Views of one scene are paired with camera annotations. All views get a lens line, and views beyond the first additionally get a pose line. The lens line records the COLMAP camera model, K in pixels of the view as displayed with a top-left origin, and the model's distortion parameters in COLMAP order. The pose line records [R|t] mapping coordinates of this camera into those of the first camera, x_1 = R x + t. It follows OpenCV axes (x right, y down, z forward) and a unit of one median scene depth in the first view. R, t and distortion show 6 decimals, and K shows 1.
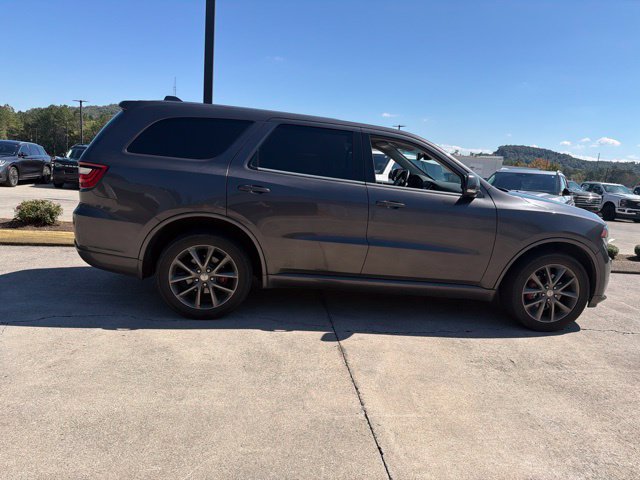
lens RADIAL K [[450.2, 0, 321.4], [0, 450.2, 242.0], [0, 0, 1]] dist [0.027962, -0.034911]
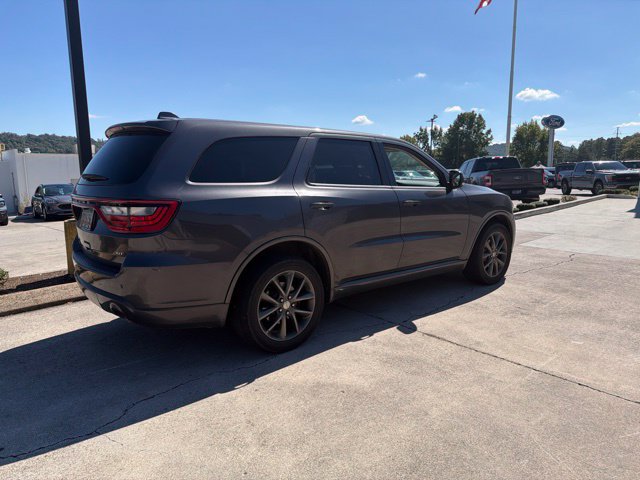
lens RADIAL K [[450.2, 0, 322.8], [0, 450.2, 238.0], [0, 0, 1]] dist [0.027962, -0.034911]
pose [[0.829119, -0.170369, 0.532480, -0.669979], [0.174540, 0.983712, 0.042969, -0.086167], [-0.531128, 0.057312, 0.845351, 0.162645]]
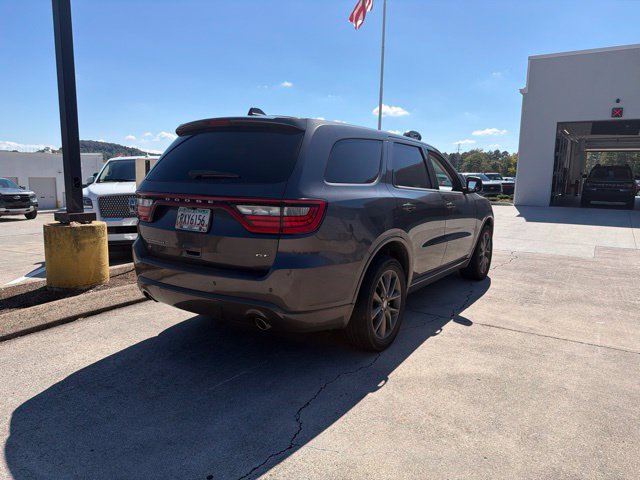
lens RADIAL K [[450.2, 0, 323.3], [0, 450.2, 238.8], [0, 0, 1]] dist [0.027962, -0.034911]
pose [[0.641934, -0.174220, 0.746705, -1.035558], [0.170999, 0.981847, 0.082076, -0.159924], [-0.747449, 0.074999, 0.660072, 0.454861]]
